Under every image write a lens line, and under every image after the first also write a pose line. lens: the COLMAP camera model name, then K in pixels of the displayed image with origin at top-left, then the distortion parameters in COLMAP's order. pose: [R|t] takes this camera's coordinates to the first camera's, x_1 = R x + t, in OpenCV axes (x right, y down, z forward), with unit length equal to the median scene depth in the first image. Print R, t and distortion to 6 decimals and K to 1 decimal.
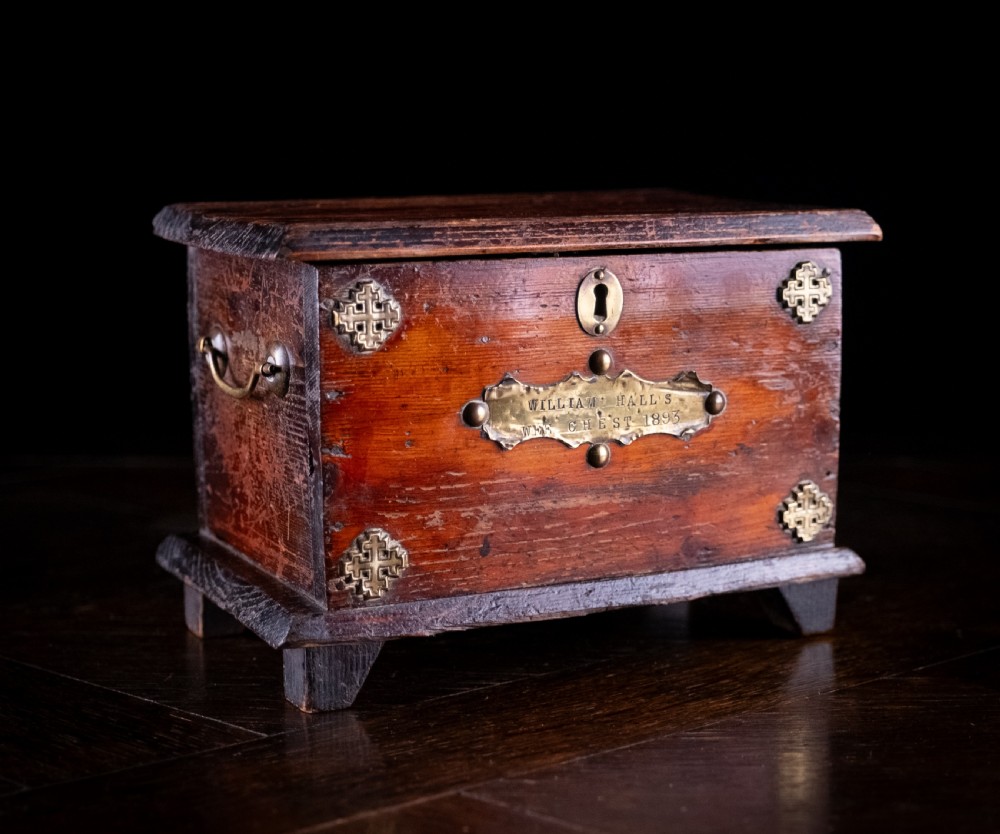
lens RADIAL K [[1954.3, 0, 538.2], [0, 1954.3, 429.5], [0, 0, 1]] dist [-0.028272, 0.000000]
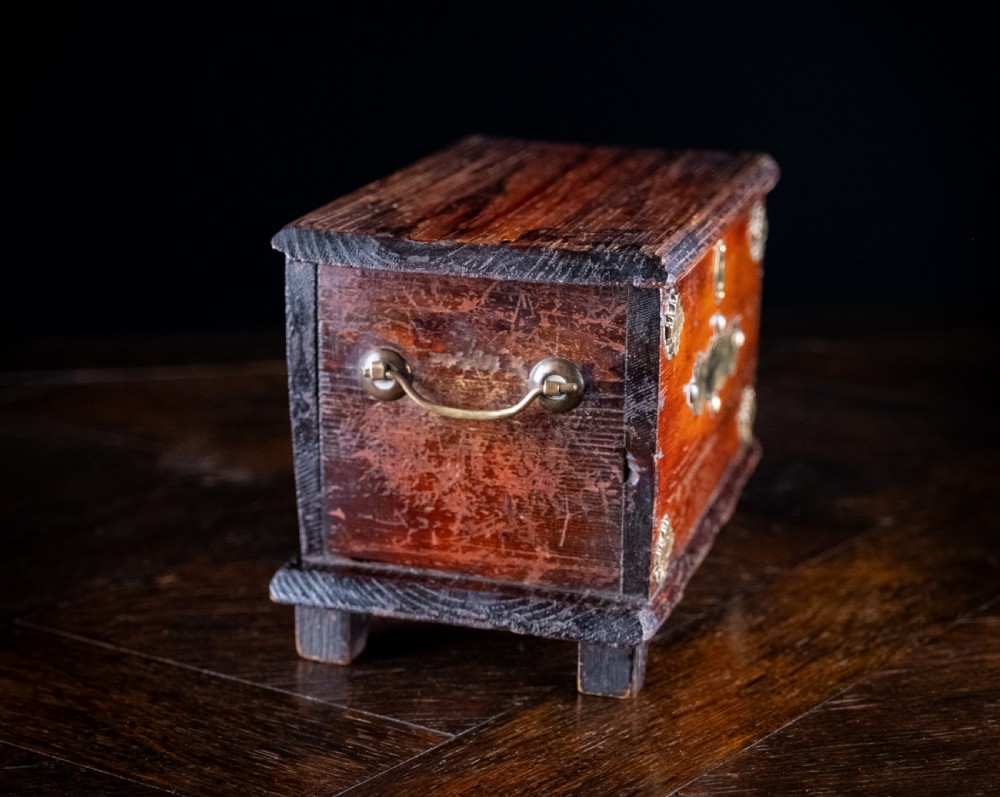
lens RADIAL K [[1743.1, 0, 503.3], [0, 1743.1, 399.9], [0, 0, 1]] dist [0.000909, 0.000000]
pose [[0.692949, -0.192064, 0.694934, -0.767889], [0.110703, 0.980779, 0.160679, -0.169042], [-0.712437, -0.034411, 0.700892, 0.375793]]
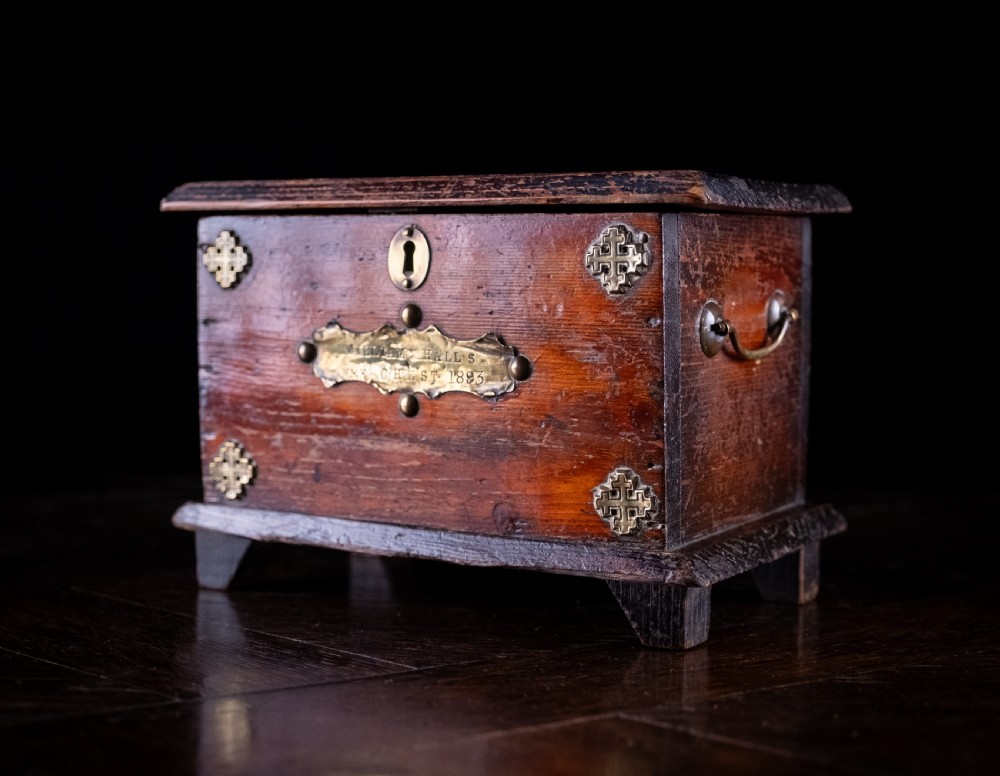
lens RADIAL K [[1659.7, 0, 500.7], [0, 1659.7, 394.7], [0, 0, 1]] dist [0.049372, 0.000000]
pose [[0.513054, 0.063732, -0.855987, 0.826691], [-0.149652, 0.988608, -0.016091, 0.014809], [0.845210, 0.136355, 0.516747, 0.585328]]
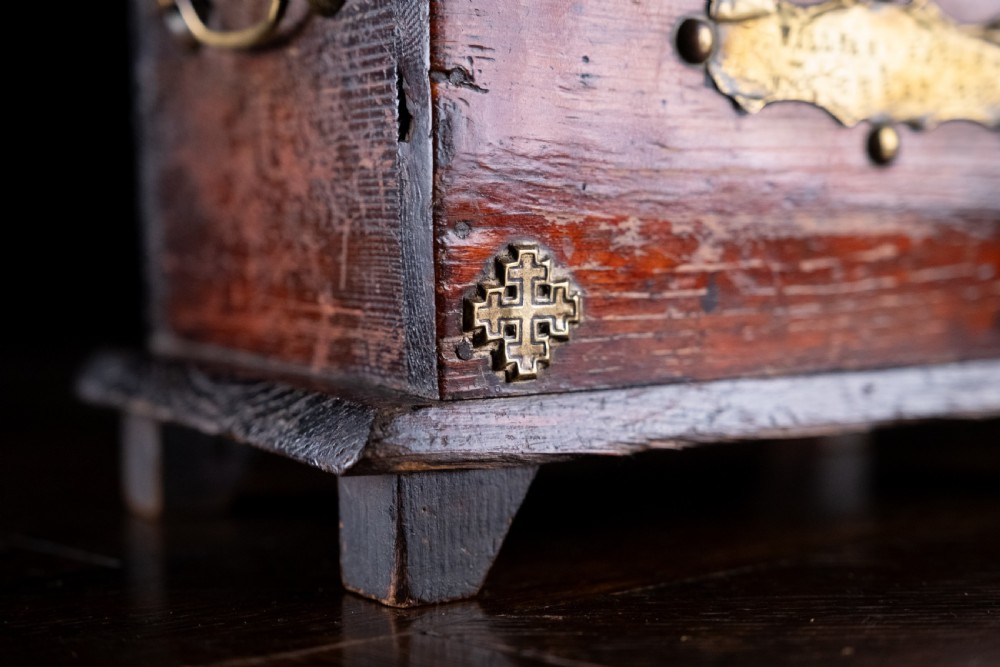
lens RADIAL K [[1637.1, 0, 498.2], [0, 1637.1, 338.1], [0, 0, 1]] dist [-0.099046, 0.000000]
pose [[0.996052, -0.015614, 0.087388, -0.123820], [0.023468, 0.995702, -0.089587, 0.110001], [-0.085613, 0.091285, 0.992138, 0.550298]]
